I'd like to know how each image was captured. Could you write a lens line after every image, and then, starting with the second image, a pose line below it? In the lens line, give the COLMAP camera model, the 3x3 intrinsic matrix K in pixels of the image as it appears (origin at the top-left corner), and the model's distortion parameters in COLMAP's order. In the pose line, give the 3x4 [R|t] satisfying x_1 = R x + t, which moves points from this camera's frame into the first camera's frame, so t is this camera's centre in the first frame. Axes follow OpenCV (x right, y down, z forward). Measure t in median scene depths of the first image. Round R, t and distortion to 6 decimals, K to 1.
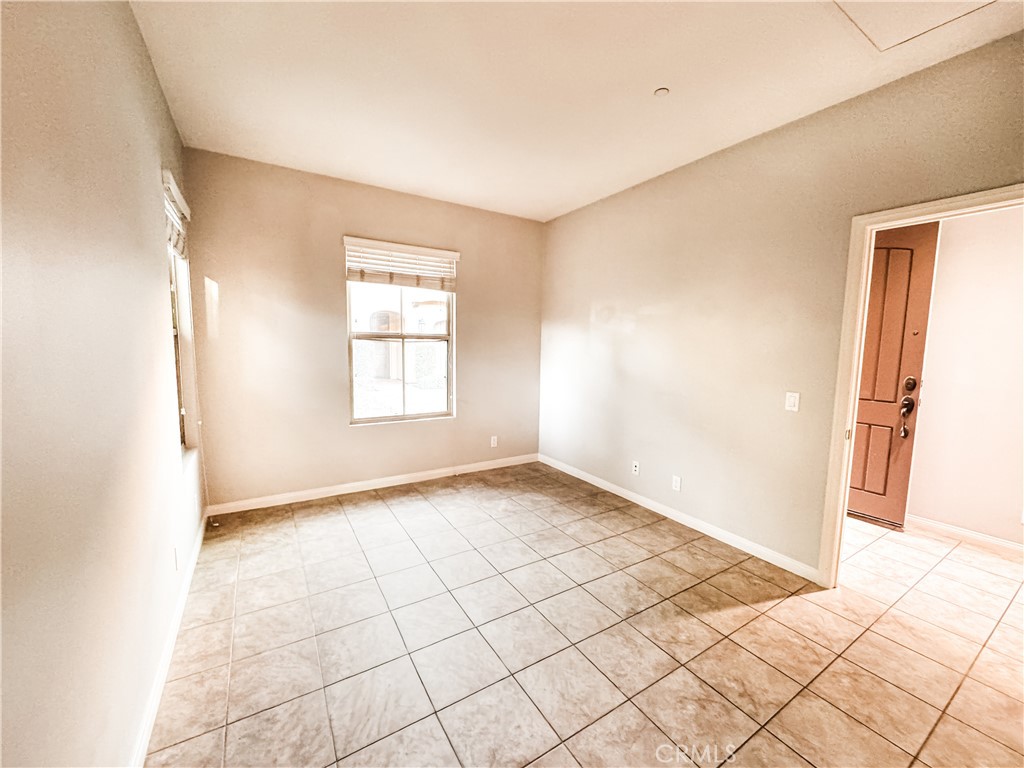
lens RADIAL K [[406.0, 0, 509.3], [0, 406.0, 386.3], [0, 0, 1]] dist [-0.003892, 0.000200]
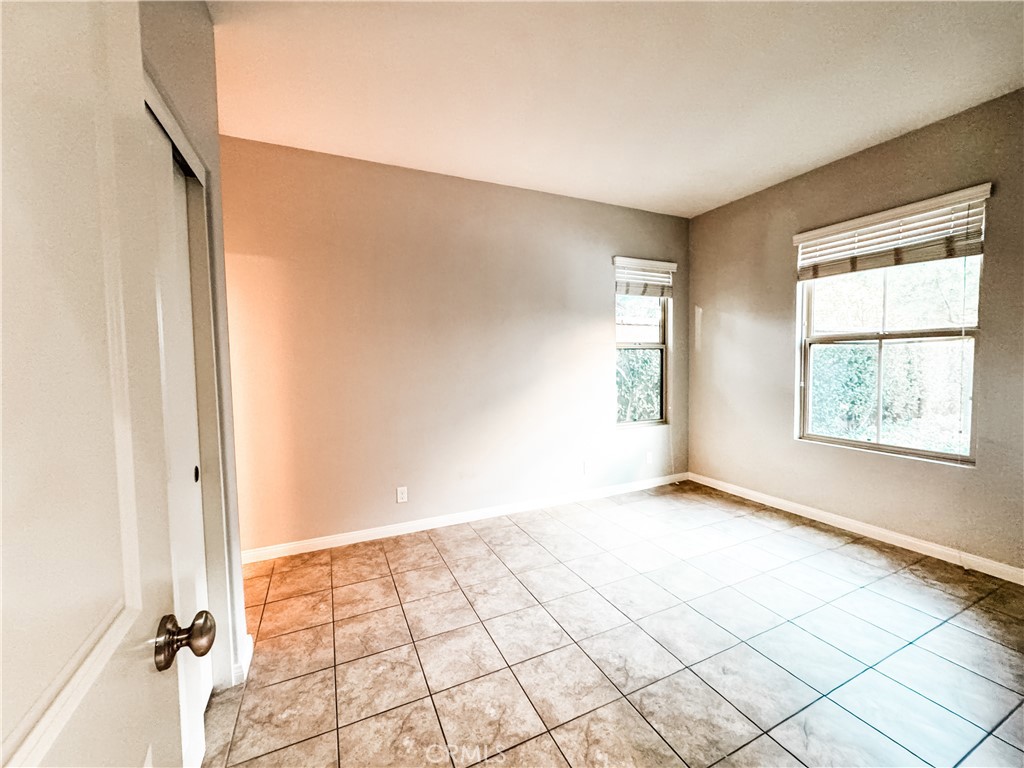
lens RADIAL K [[406.0, 0, 511.6], [0, 406.0, 383.4], [0, 0, 1]] dist [-0.003892, 0.000200]
pose [[-0.119294, 0.038837, -0.992099, 0.617036], [-0.091540, 0.994548, 0.049940, -0.015403], [0.988630, 0.096775, -0.115089, 0.487608]]
